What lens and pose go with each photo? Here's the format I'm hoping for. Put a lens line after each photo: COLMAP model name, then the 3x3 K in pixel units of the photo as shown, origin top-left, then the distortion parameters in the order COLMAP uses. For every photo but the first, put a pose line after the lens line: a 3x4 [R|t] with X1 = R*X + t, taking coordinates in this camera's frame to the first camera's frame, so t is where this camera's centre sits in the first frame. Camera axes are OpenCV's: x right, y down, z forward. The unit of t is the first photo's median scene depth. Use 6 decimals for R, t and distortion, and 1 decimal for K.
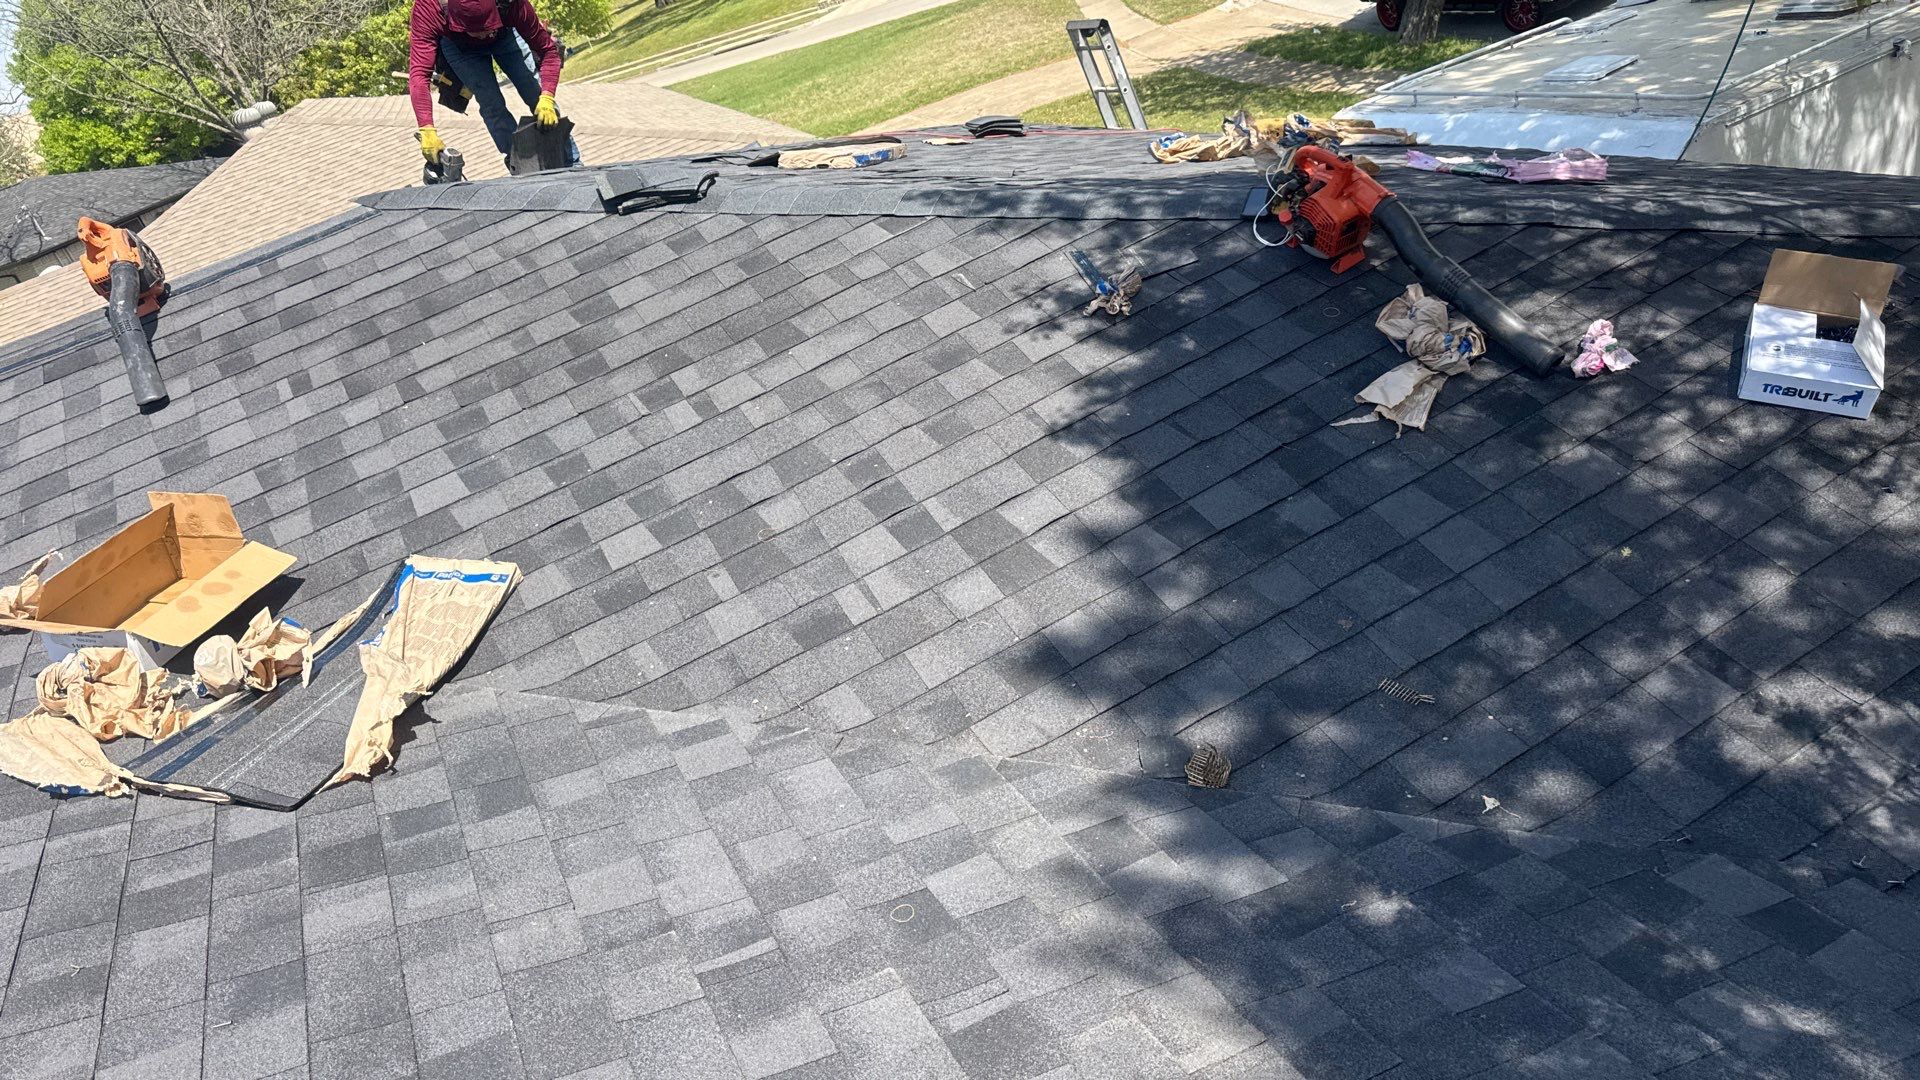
lens RADIAL K [[1369.7, 0, 960.0], [0, 1369.7, 540.0], [0, 0, 1]] dist [0.102592, -0.134276]
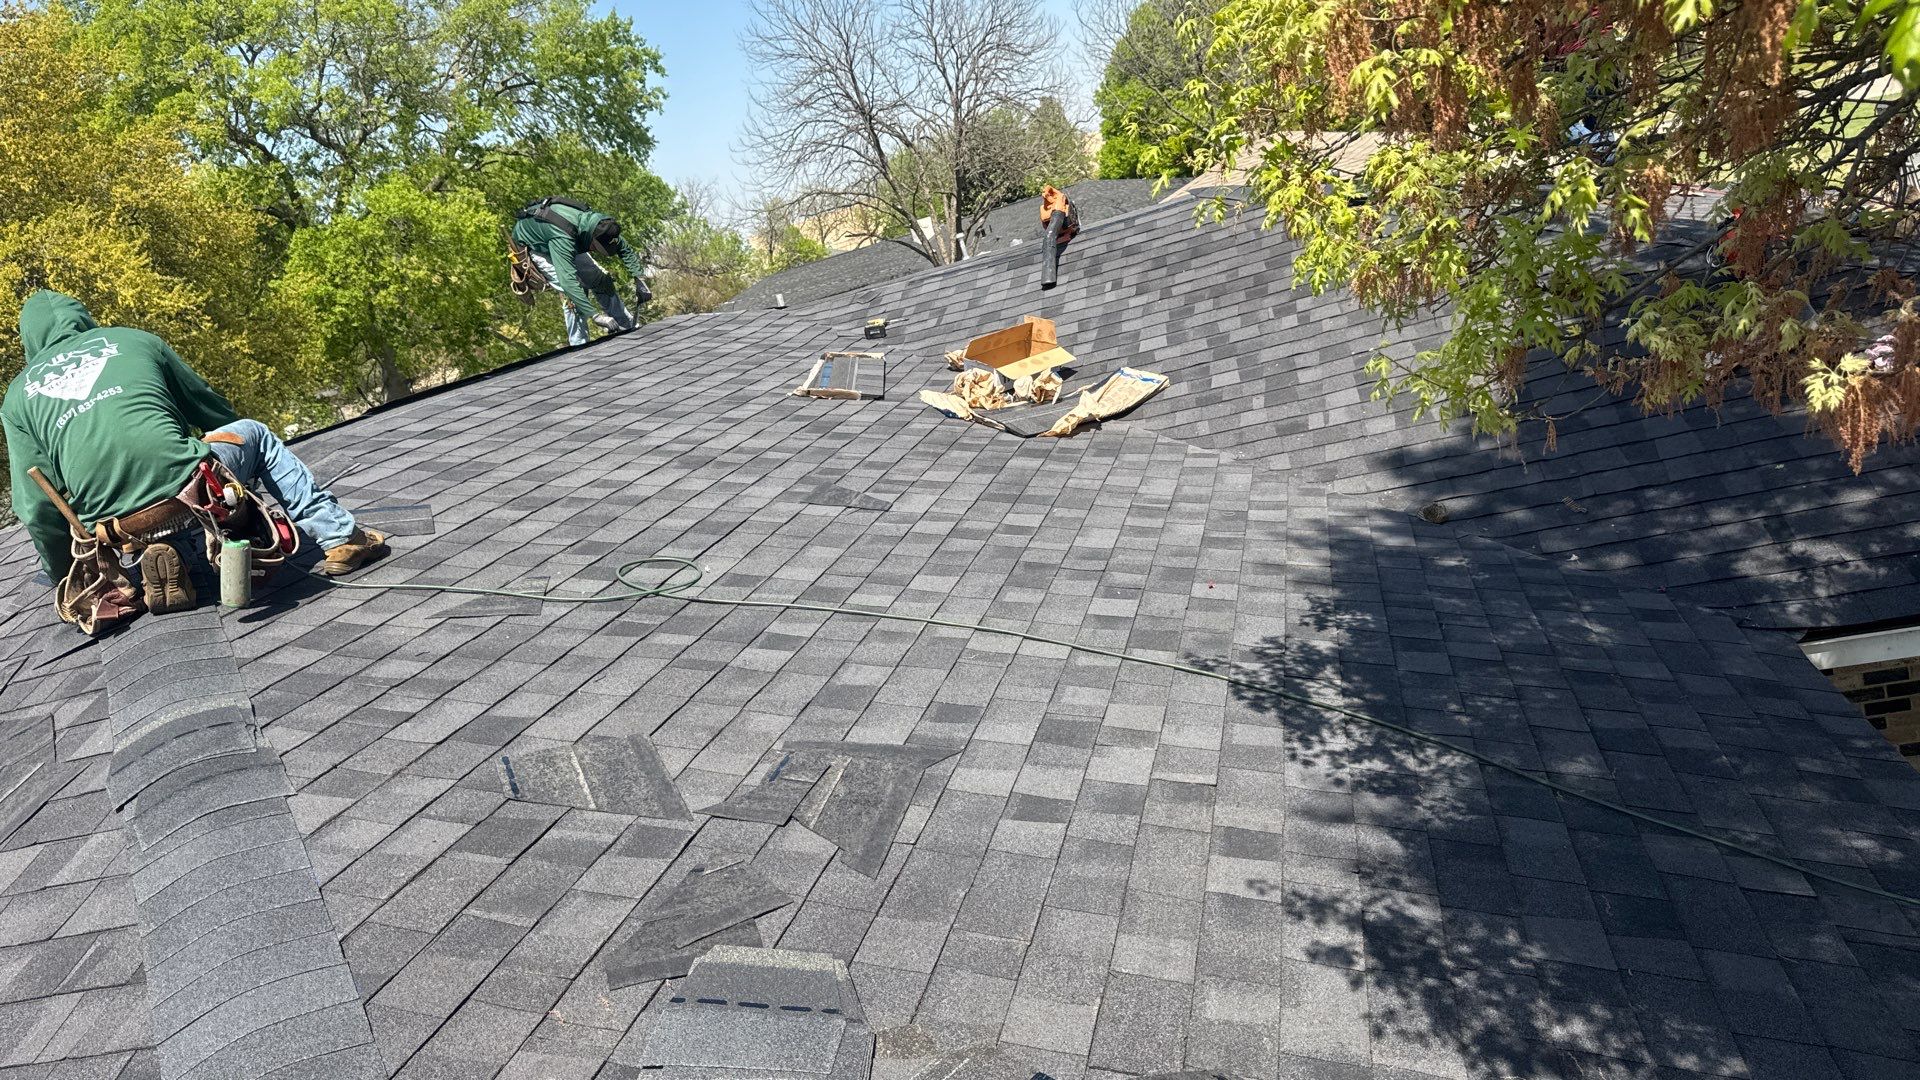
lens RADIAL K [[1369.7, 0, 960.0], [0, 1369.7, 540.0], [0, 0, 1]] dist [0.102592, -0.134276]
pose [[0.780212, 0.234918, -0.579726, 0.586634], [-0.250342, 0.966607, 0.054774, 0.197274], [0.573234, 0.102395, 0.812969, -0.653253]]
